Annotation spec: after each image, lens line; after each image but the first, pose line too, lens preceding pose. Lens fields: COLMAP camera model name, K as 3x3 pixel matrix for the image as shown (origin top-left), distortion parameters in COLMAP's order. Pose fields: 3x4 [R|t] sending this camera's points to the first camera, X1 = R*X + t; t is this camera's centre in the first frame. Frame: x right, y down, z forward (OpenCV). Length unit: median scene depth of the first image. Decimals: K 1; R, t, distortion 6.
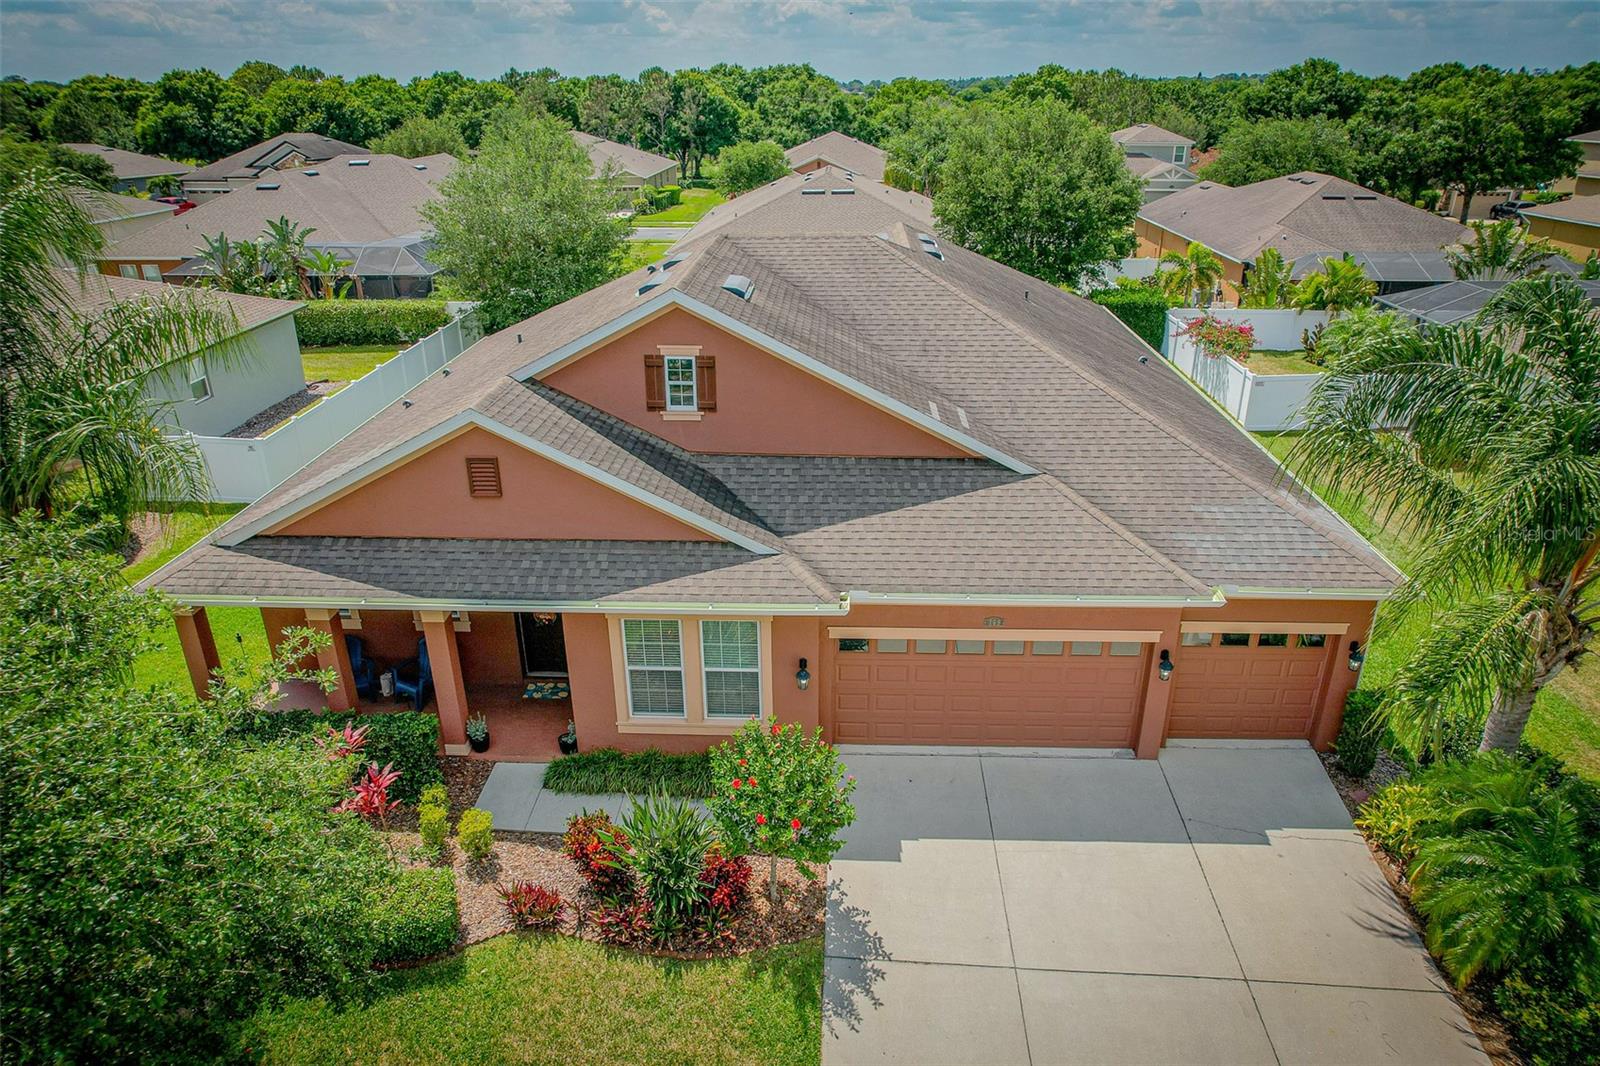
lens RADIAL K [[1016.1, 0, 800.0], [0, 1016.1, 533.0], [0, 0, 1]] dist [-0.072001, 0.065797]
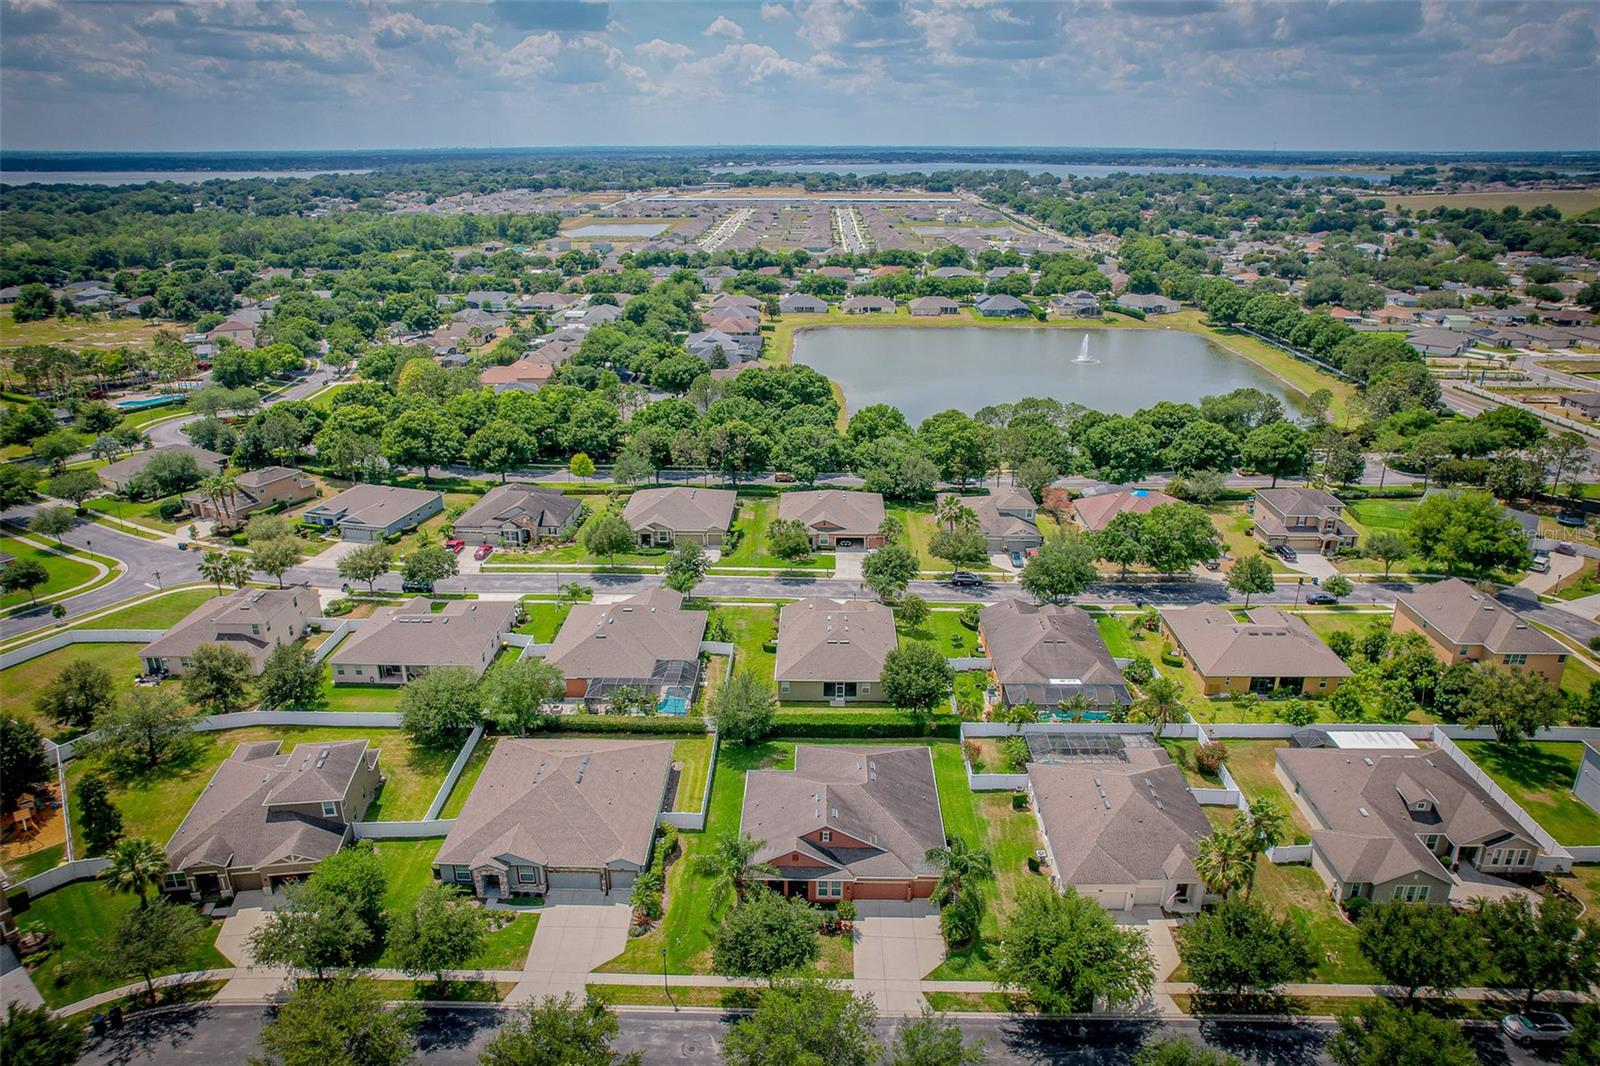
lens RADIAL K [[1016.1, 0, 800.0], [0, 1016.1, 533.0], [0, 0, 1]] dist [-0.072001, 0.065797]
pose [[0.999791, -0.005662, 0.019661, -0.372002], [0.006771, 0.998360, -0.056844, -1.568697], [-0.019306, 0.056965, 0.998189, -4.875719]]
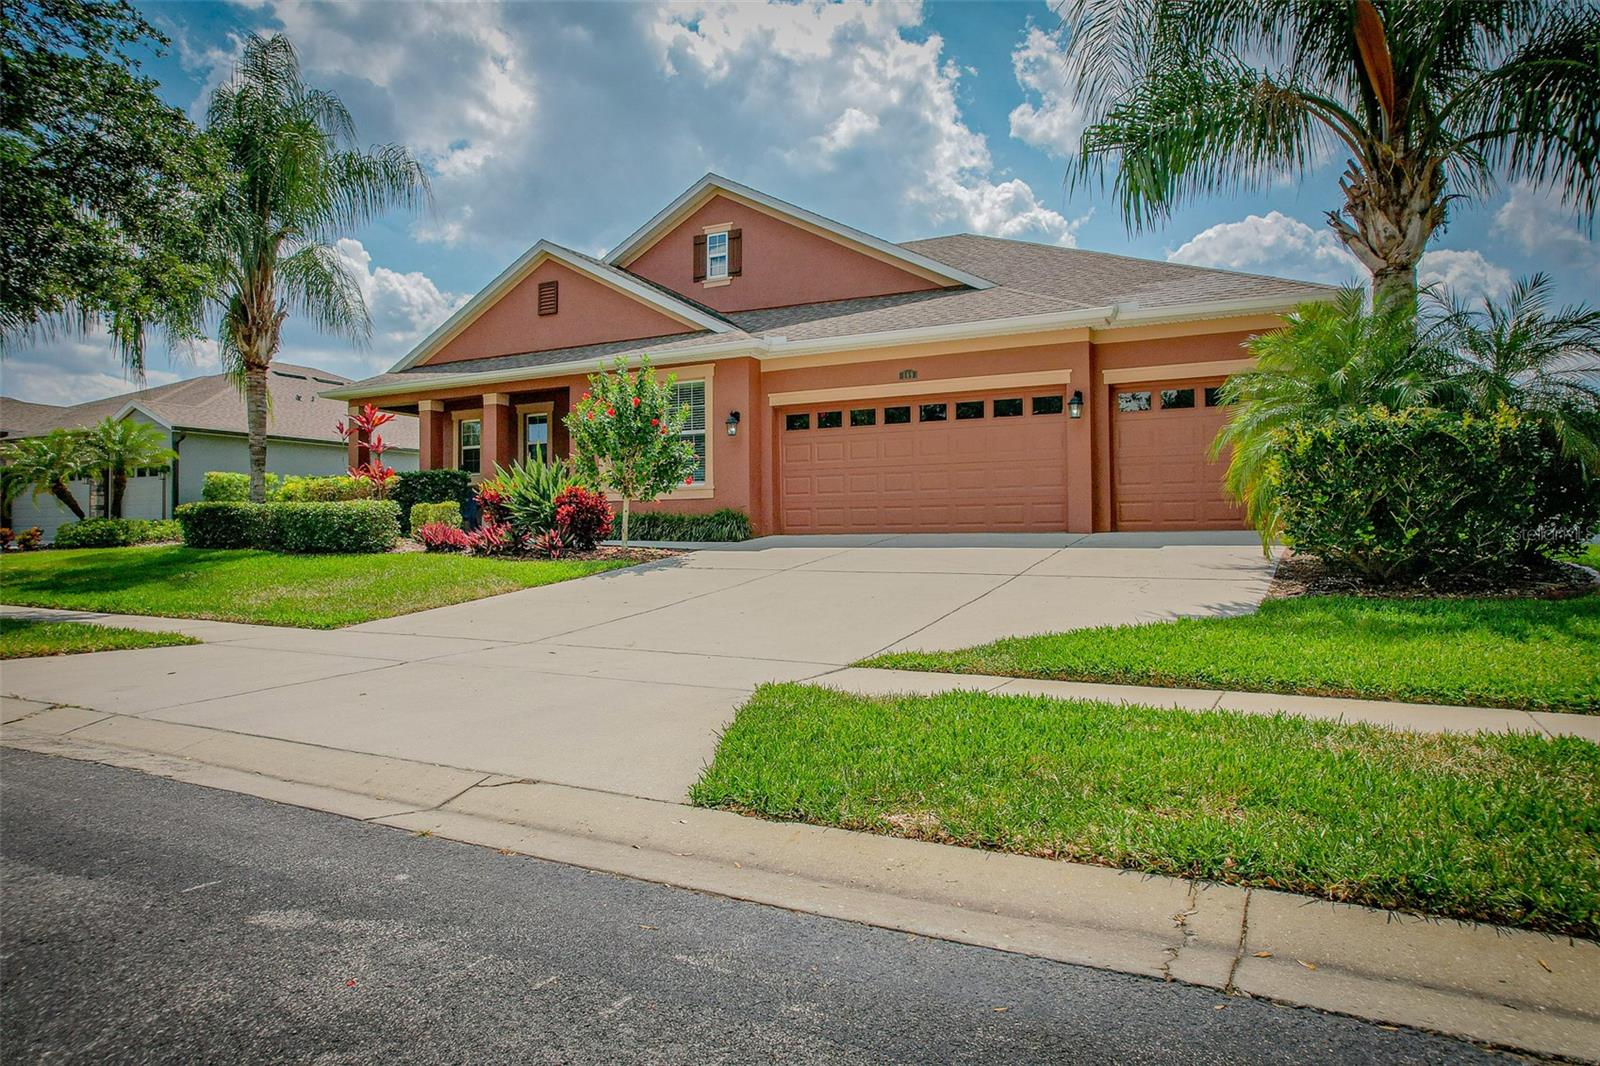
lens RADIAL K [[1016.1, 0, 800.0], [0, 1016.1, 533.0], [0, 0, 1]] dist [-0.072001, 0.065797]
pose [[0.900532, -0.002391, -0.434784, 0.516318], [-0.176441, 0.911935, -0.370463, 0.609757], [0.397380, 0.410328, 0.820805, 0.165671]]
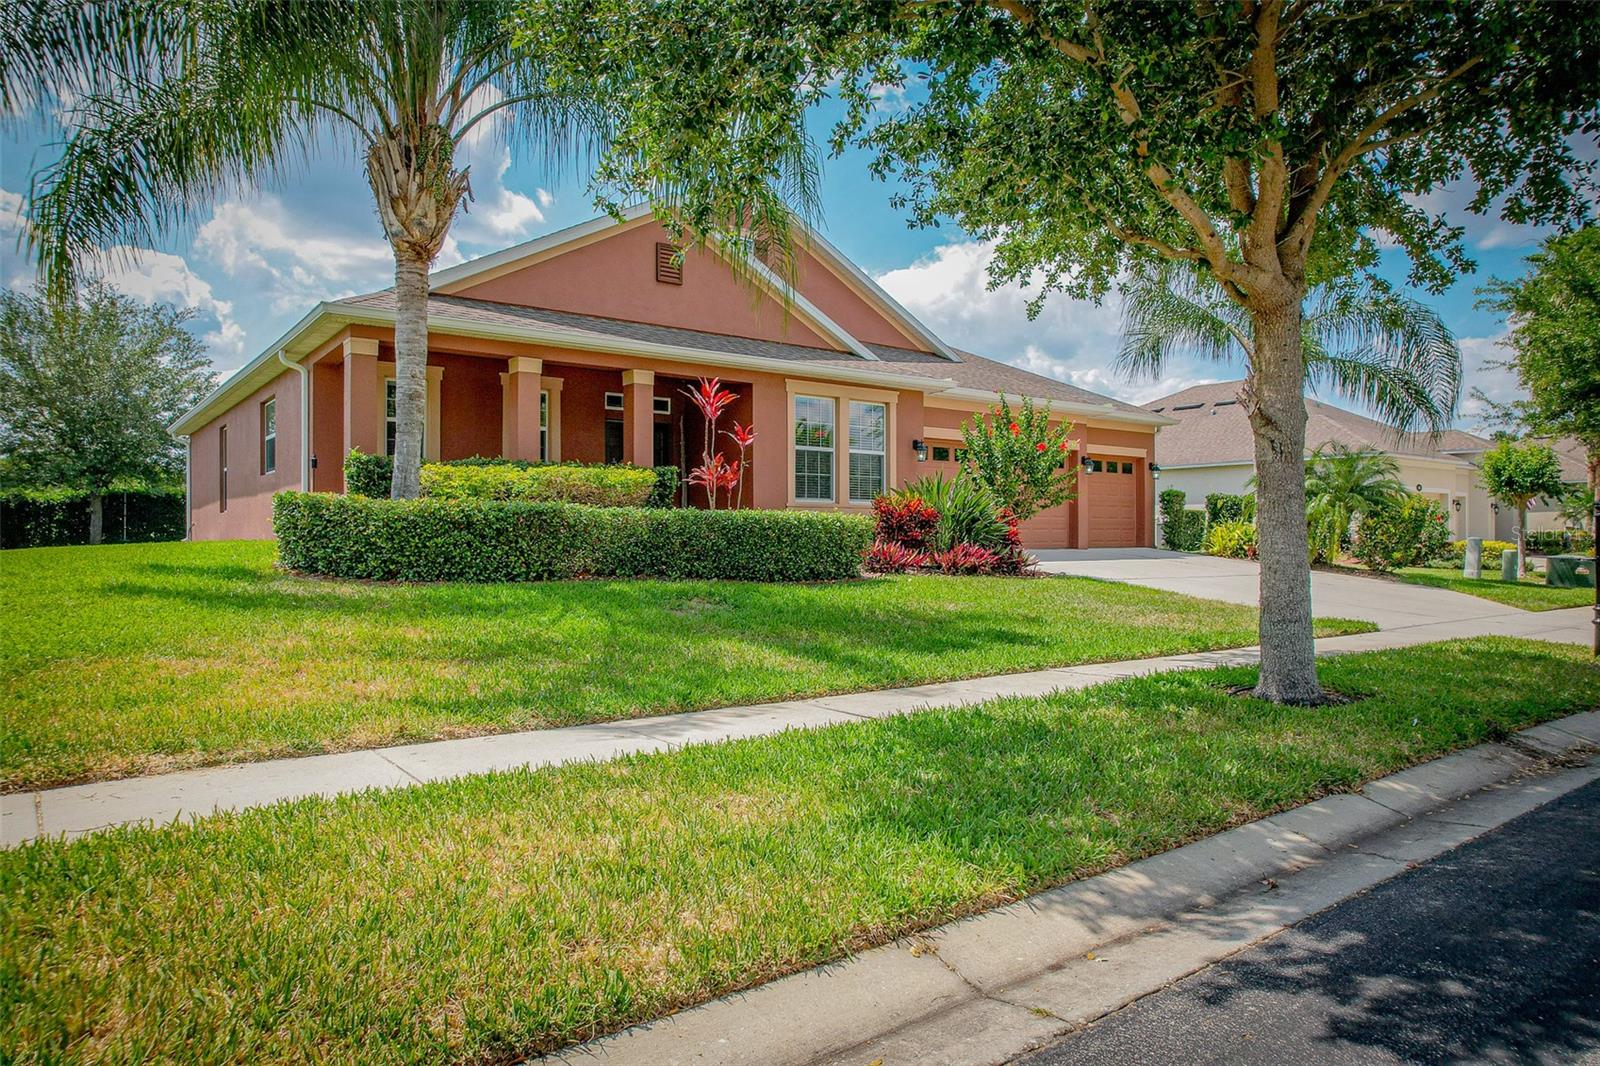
lens RADIAL K [[1016.1, 0, 800.0], [0, 1016.1, 533.0], [0, 0, 1]] dist [-0.072001, 0.065797]
pose [[0.764129, 0.006024, 0.645035, -0.837851], [0.260121, 0.912173, -0.316666, 0.546110], [-0.590292, 0.409760, 0.695451, 0.267337]]
